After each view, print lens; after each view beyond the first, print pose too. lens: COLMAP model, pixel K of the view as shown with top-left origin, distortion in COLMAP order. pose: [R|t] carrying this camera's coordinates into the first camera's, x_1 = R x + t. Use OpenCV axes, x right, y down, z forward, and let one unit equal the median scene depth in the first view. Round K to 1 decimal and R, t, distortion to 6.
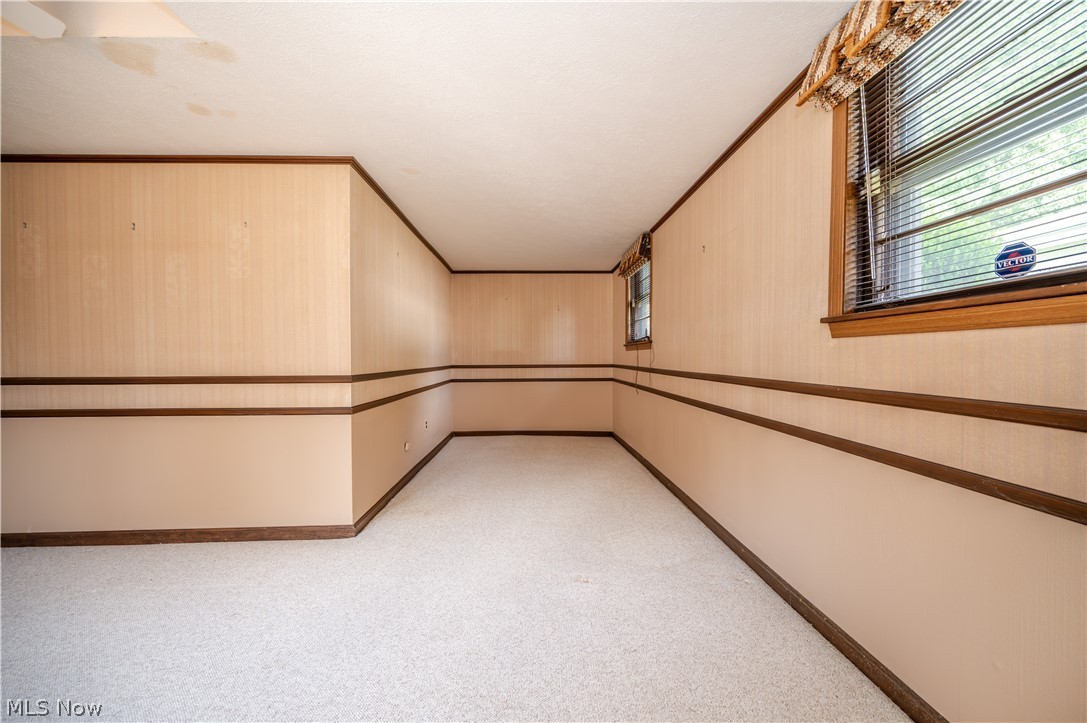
lens RADIAL K [[461.8, 0, 543.5], [0, 461.8, 361.5], [0, 0, 1]] dist [0.036241, 0.000047]
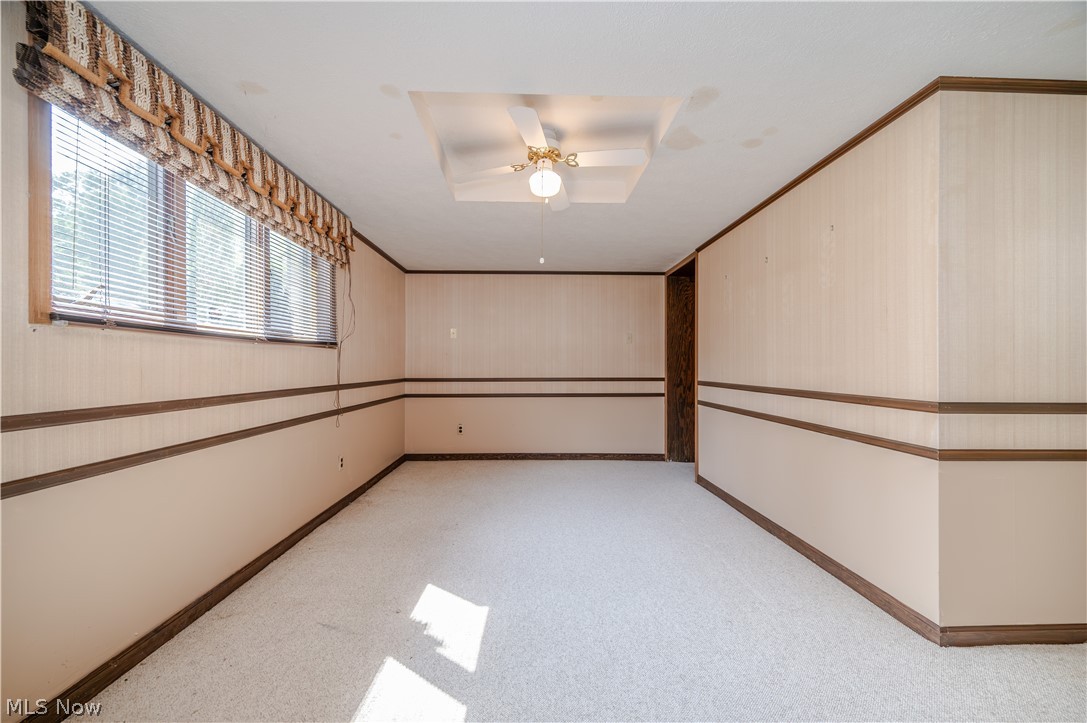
lens RADIAL K [[437.7, 0, 547.2], [0, 437.7, 364.5], [0, 0, 1]] dist [0.000138, 0.000300]
pose [[0.006443, 0.001730, -0.999978, 0.220595], [-0.027994, 0.999607, 0.001549, -0.009362], [0.999587, 0.027983, 0.006489, 0.441038]]
